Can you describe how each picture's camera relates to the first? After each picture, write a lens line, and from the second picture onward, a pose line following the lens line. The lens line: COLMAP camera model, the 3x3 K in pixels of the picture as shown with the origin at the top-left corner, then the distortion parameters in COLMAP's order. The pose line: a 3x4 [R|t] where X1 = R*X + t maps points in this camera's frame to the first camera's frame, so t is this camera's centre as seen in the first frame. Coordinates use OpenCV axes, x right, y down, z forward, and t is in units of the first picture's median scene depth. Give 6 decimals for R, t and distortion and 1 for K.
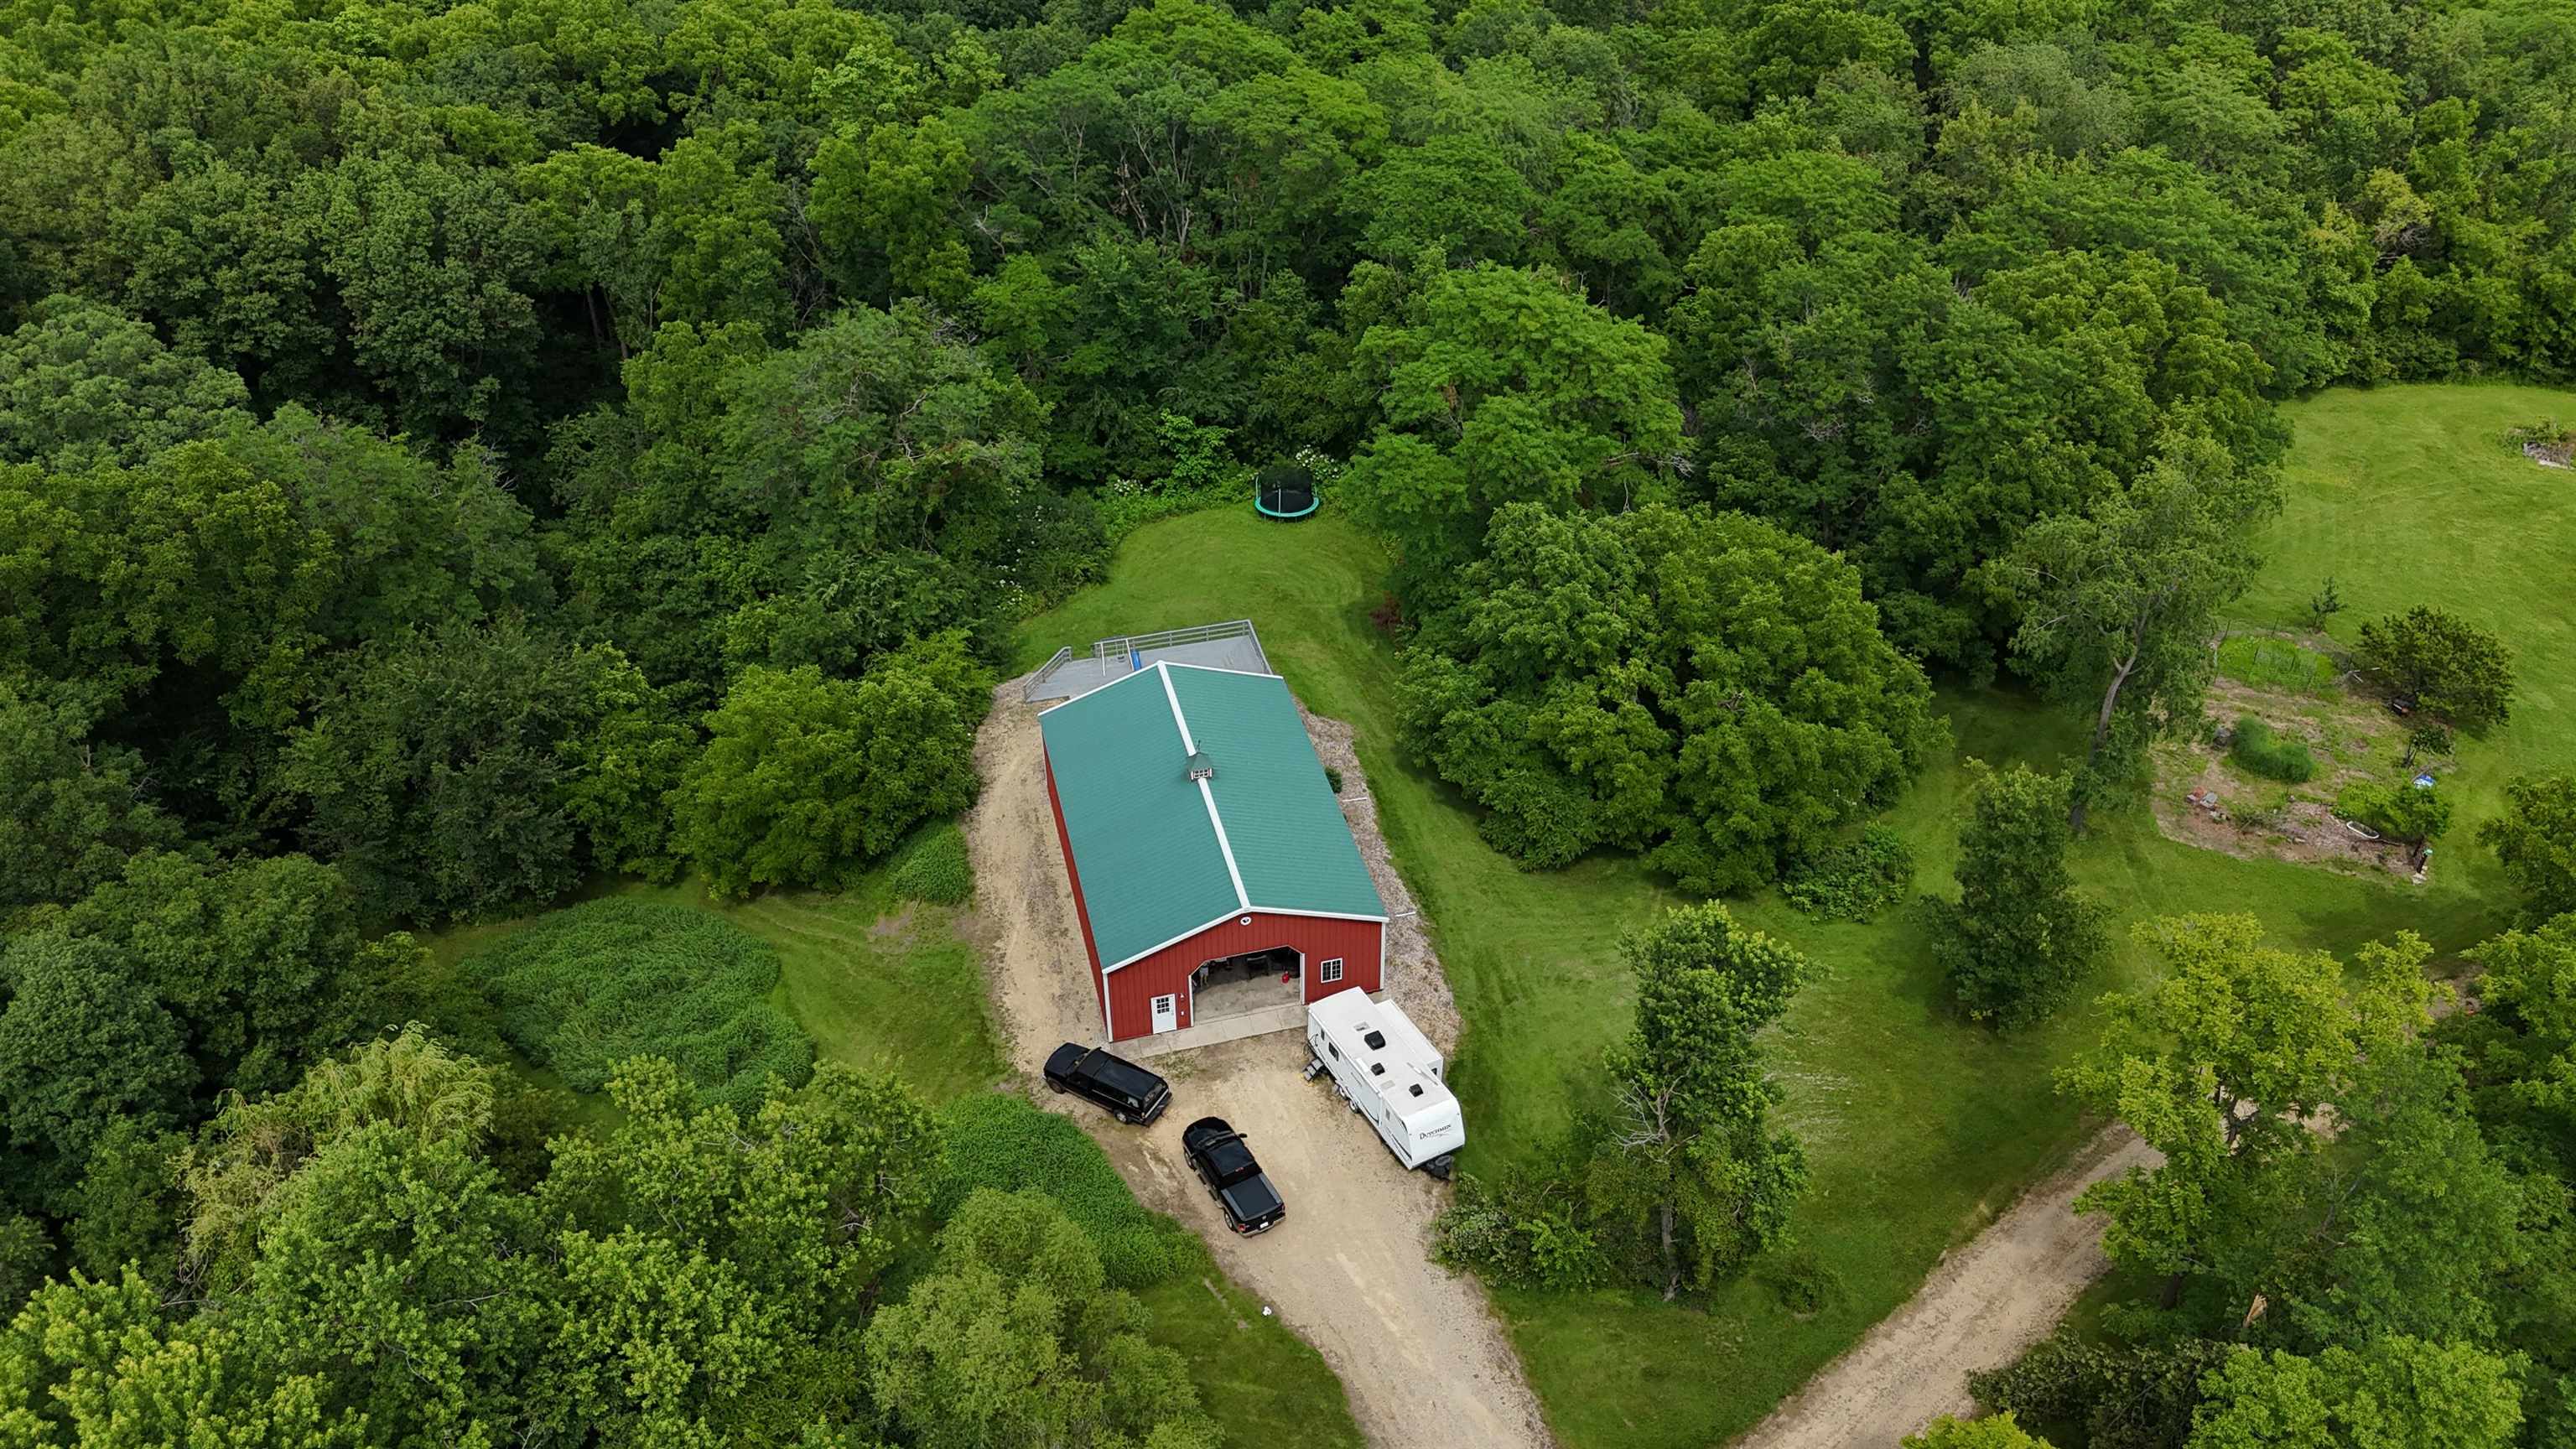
lens RADIAL K [[1902.5, 0, 1288.0], [0, 1902.5, 724.5], [0, 0, 1]] dist [0.071301, -0.067873]
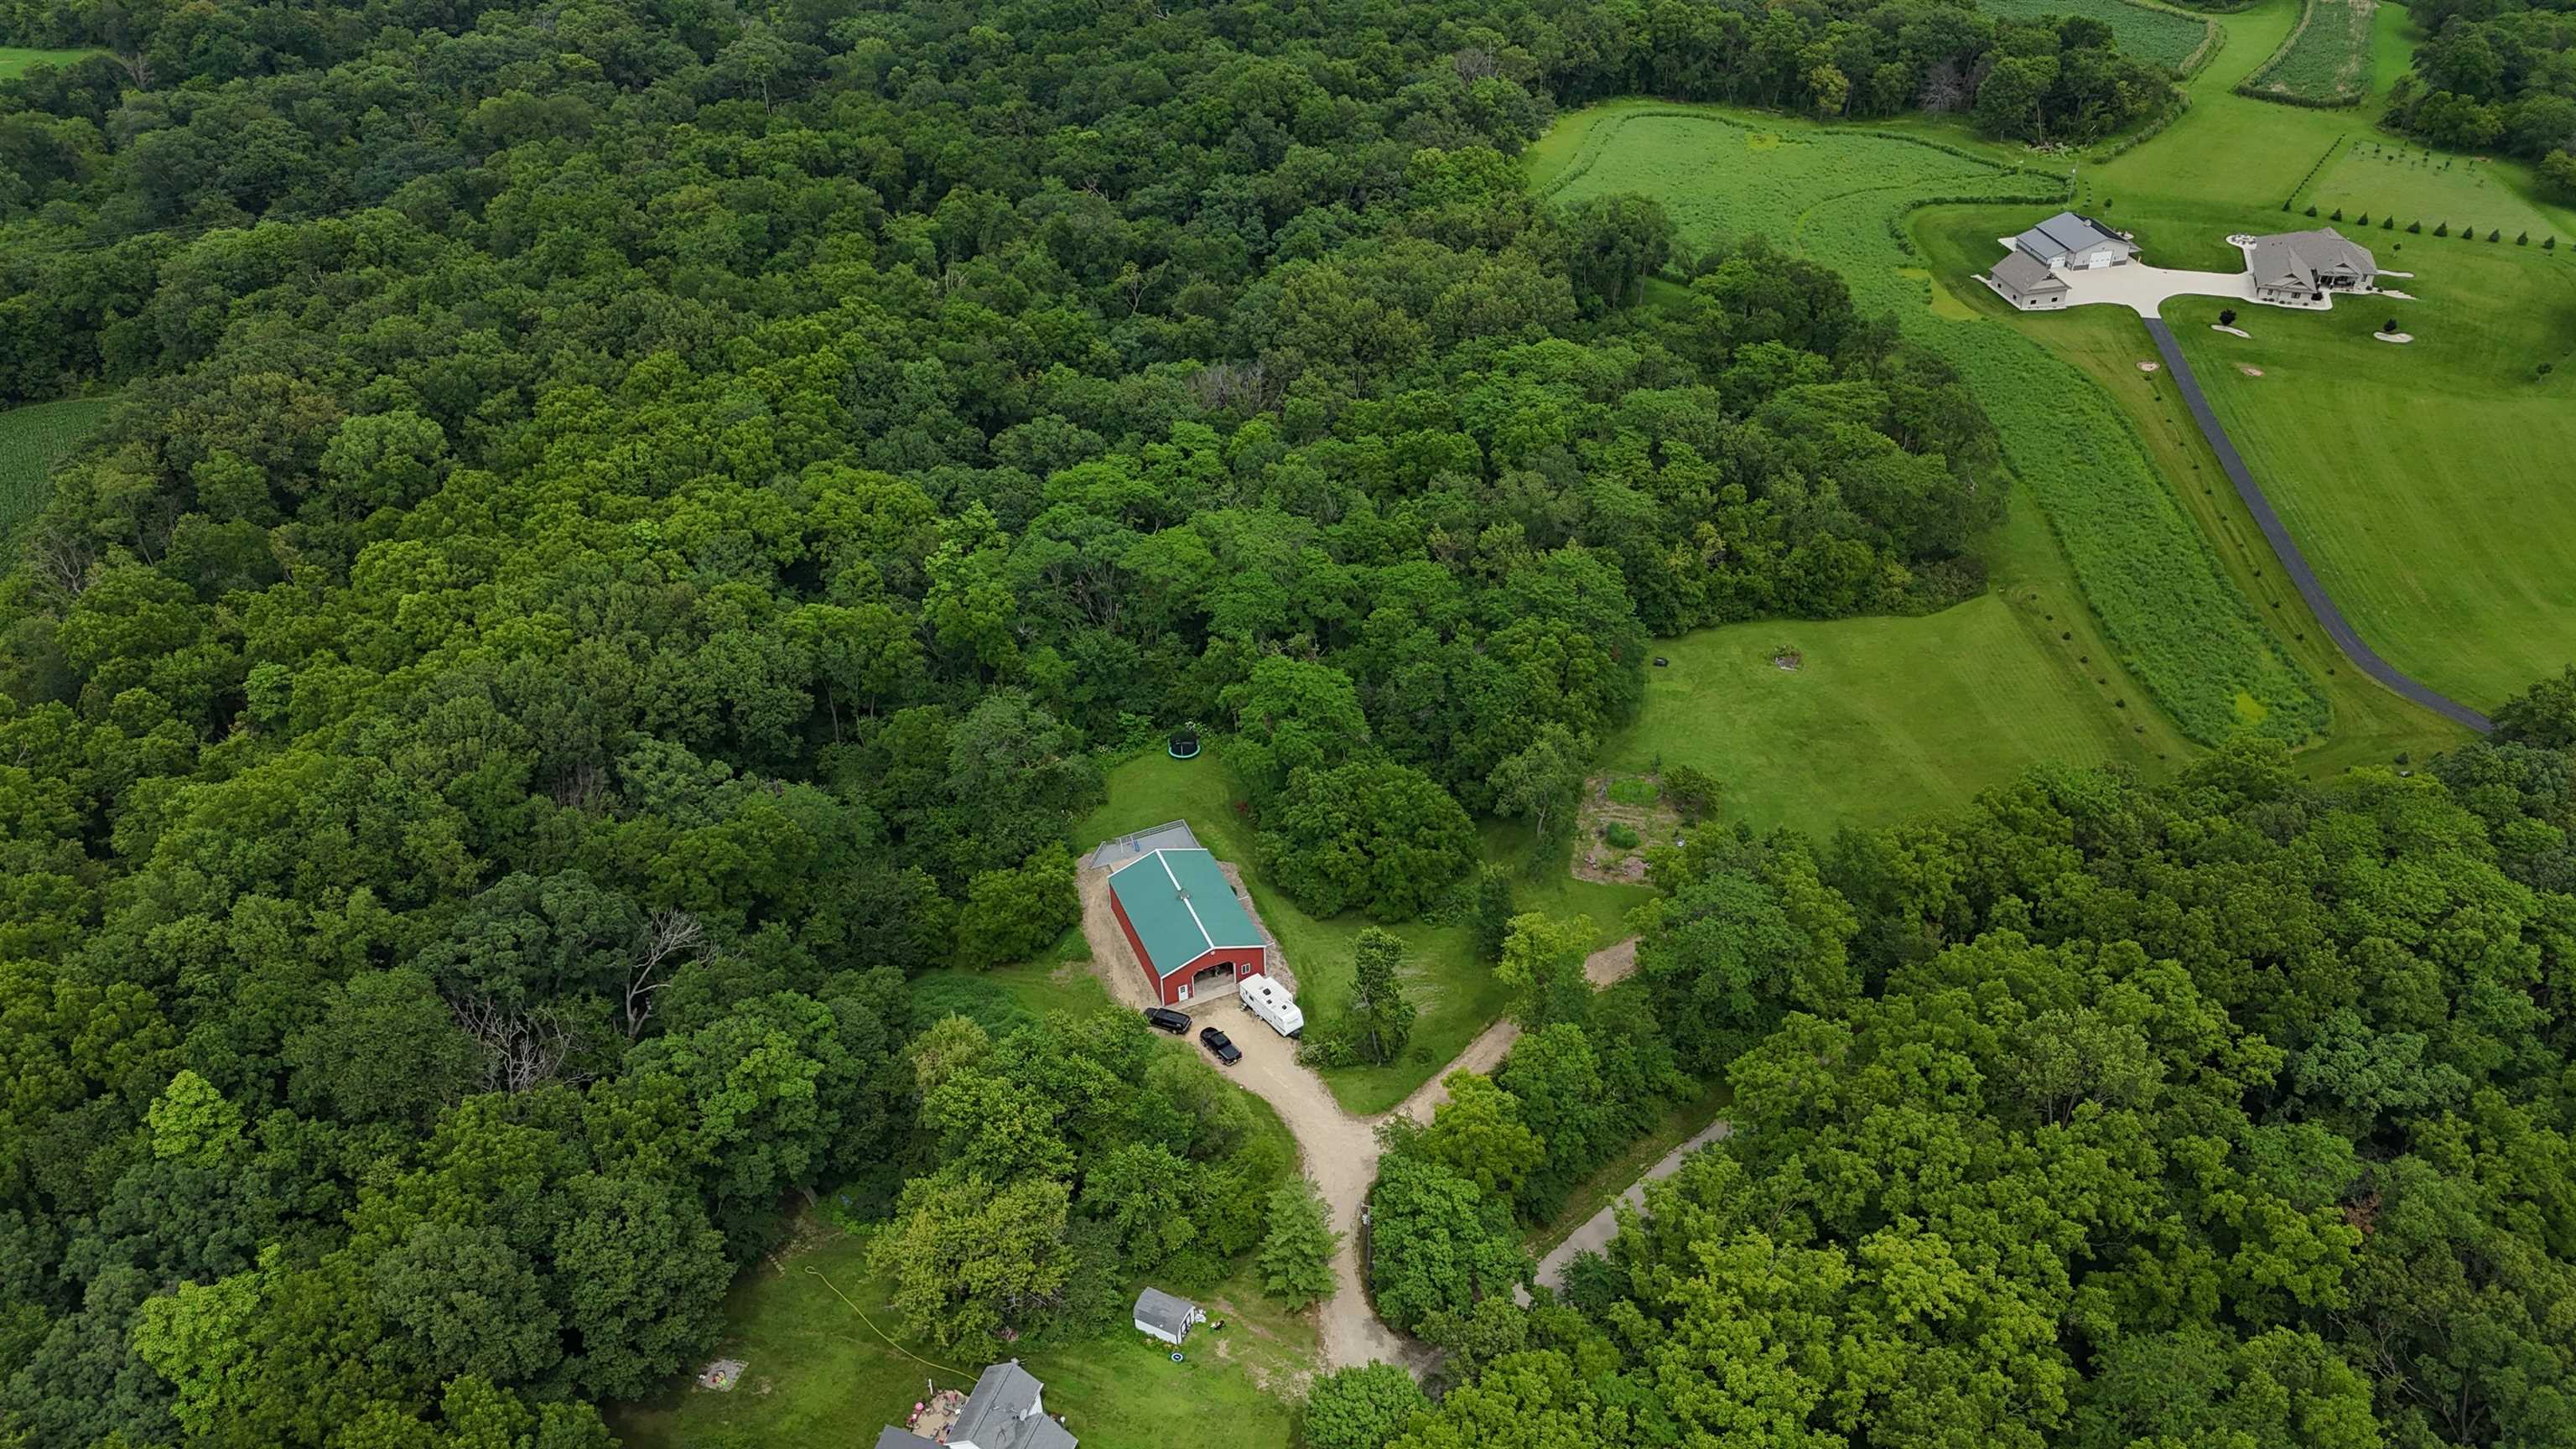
lens RADIAL K [[1911.0, 0, 1289.9], [0, 1911.0, 716.6], [0, 0, 1]] dist [0.079545, -0.080477]
pose [[0.988852, -0.097331, 0.112685, -0.141987], [0.100546, 0.994662, -0.023189, -0.116024], [-0.109827, 0.034261, 0.993360, -1.276657]]
